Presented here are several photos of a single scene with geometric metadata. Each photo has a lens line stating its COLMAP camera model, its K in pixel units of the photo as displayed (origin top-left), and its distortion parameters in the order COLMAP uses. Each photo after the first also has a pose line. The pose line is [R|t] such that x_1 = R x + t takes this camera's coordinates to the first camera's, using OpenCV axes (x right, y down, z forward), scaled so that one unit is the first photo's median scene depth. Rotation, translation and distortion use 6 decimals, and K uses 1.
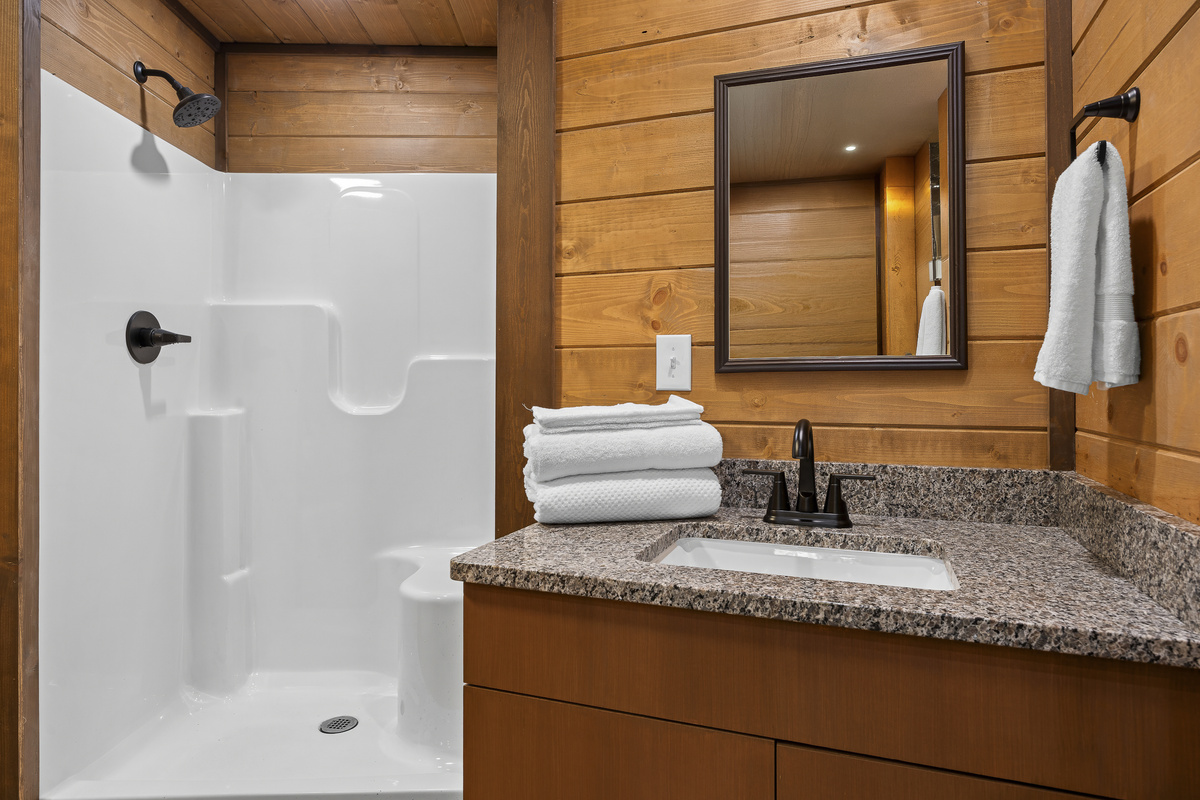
lens RADIAL K [[724.8, 0, 600.9], [0, 724.8, 380.6], [0, 0, 1]] dist [0.001327, 0.001169]
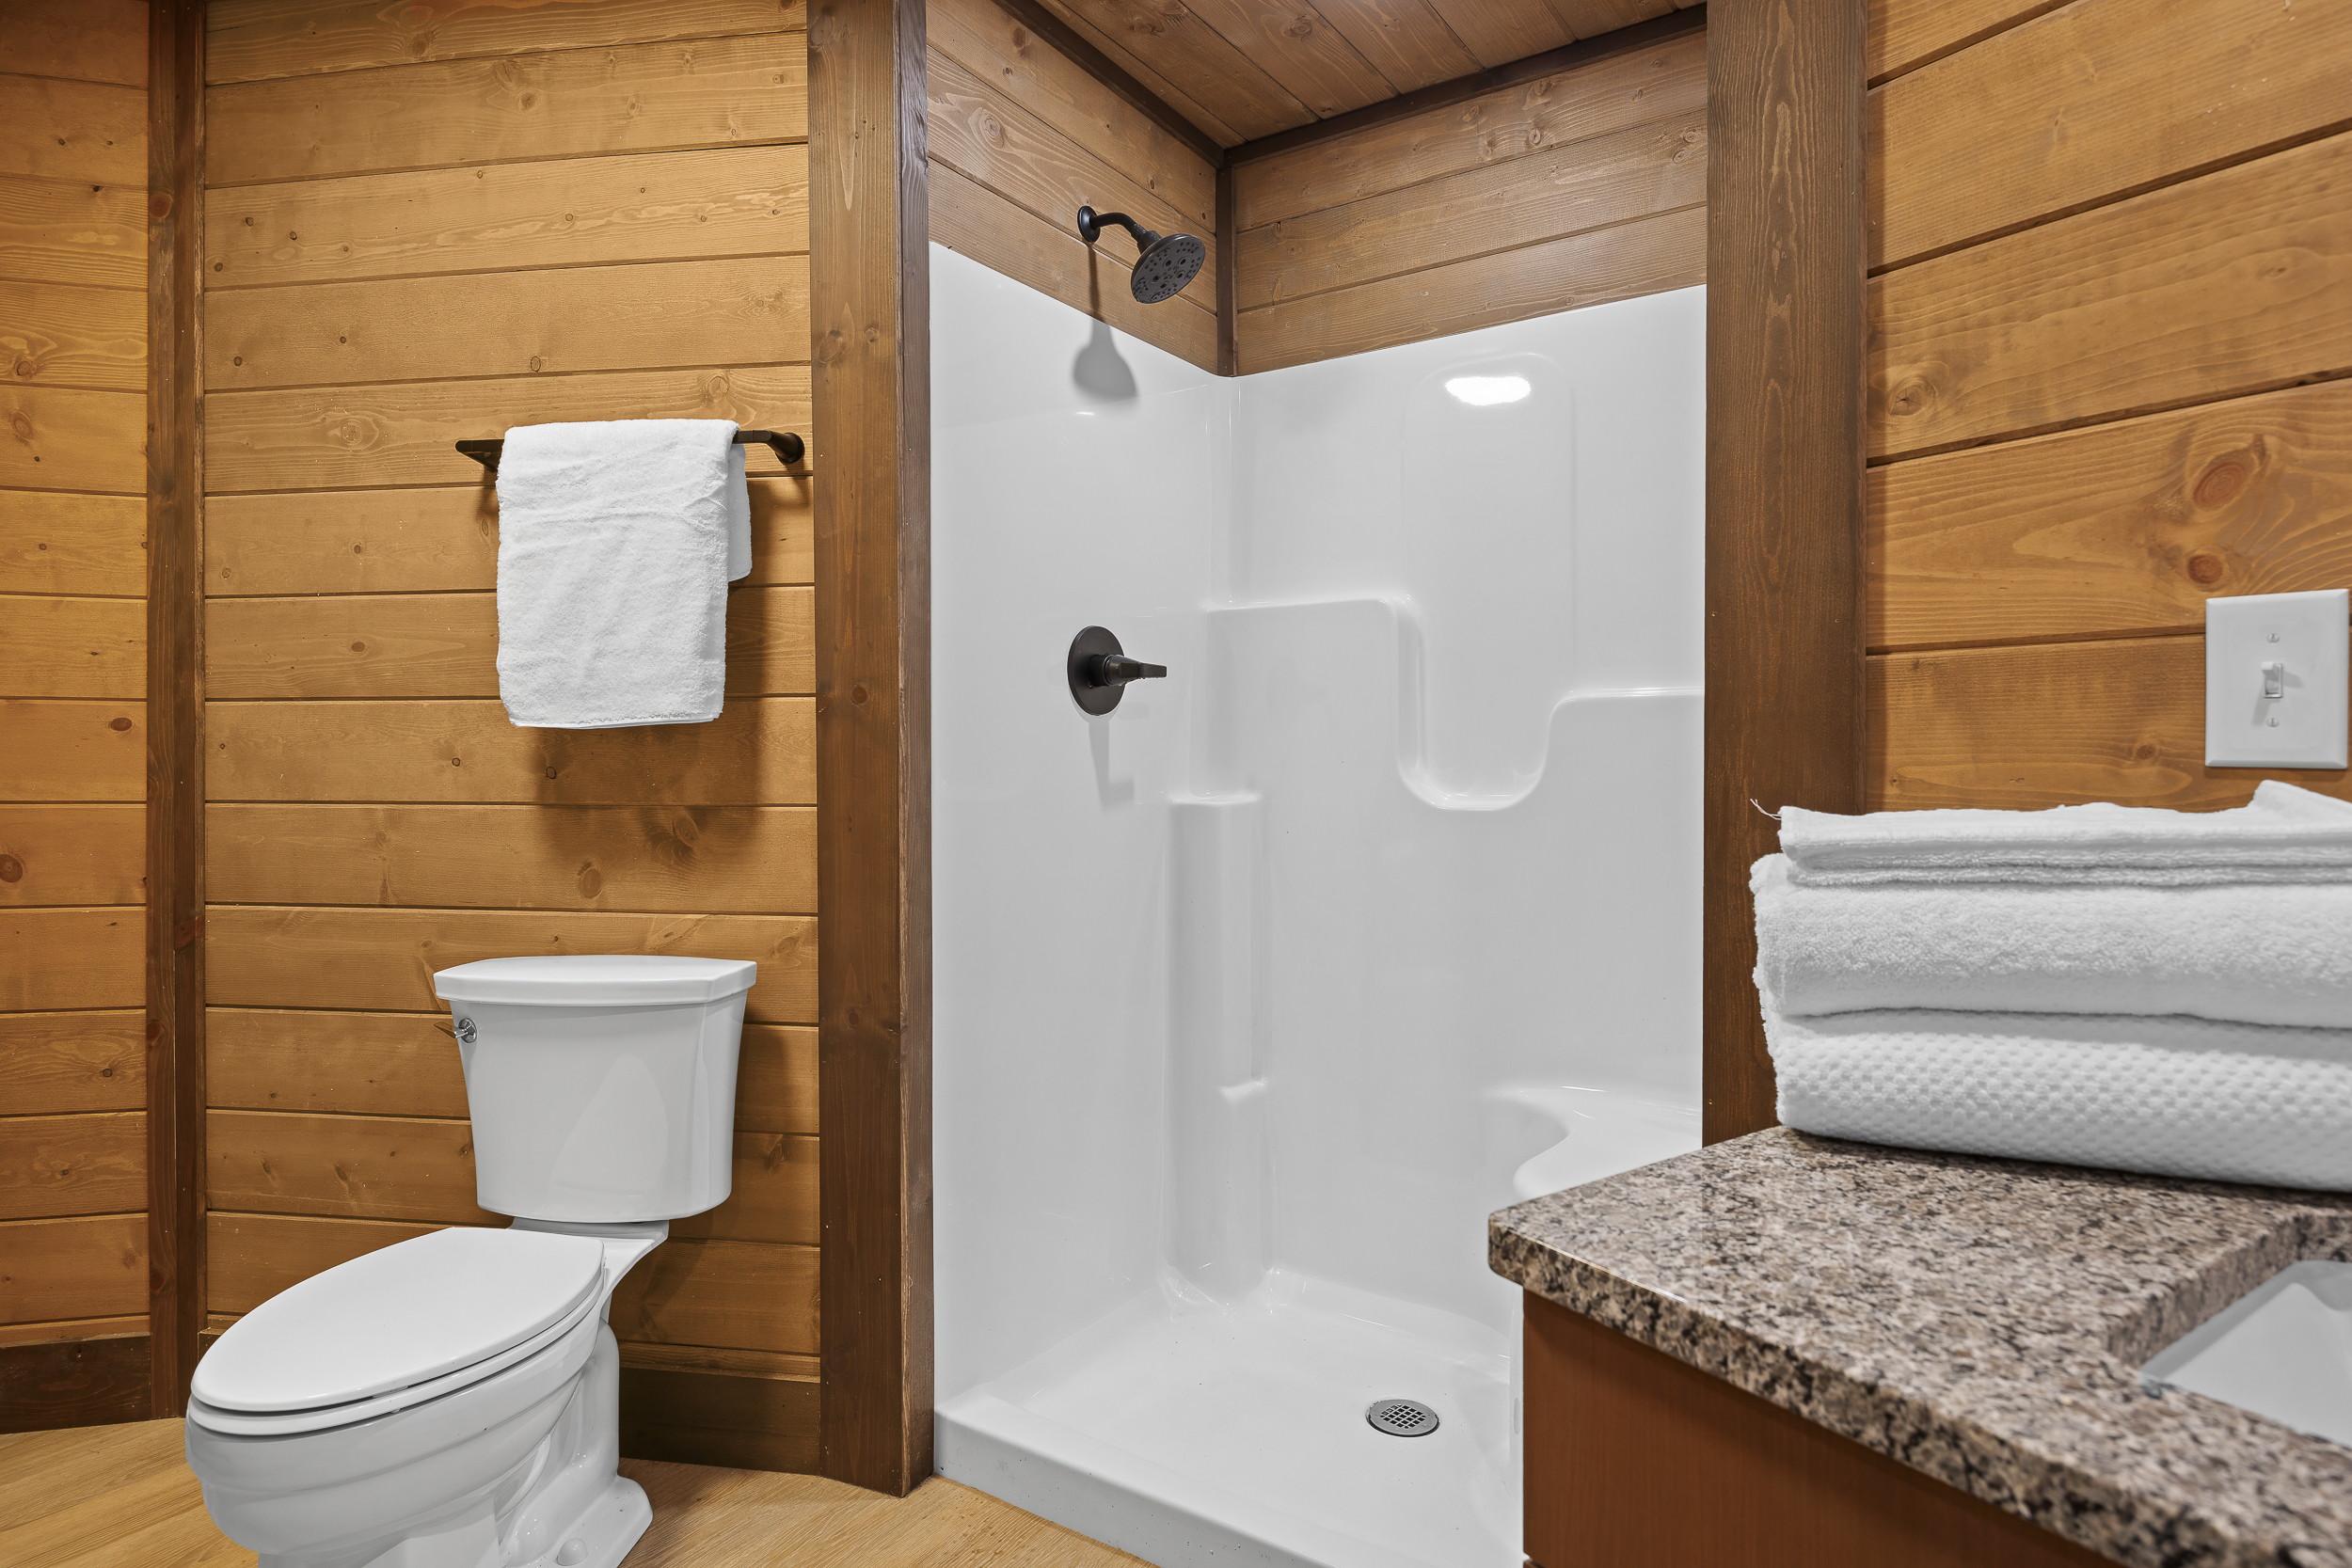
lens RADIAL K [[1255.5, 0, 1174.6], [0, 1255.5, 753.6], [0, 0, 1]] dist [-0.002984, -0.000490]
pose [[0.814578, 0.001722, -0.580052, 0.023716], [0.002174, 0.999980, 0.006021, 0.003065], [0.580050, -0.006166, 0.814557, 0.250798]]
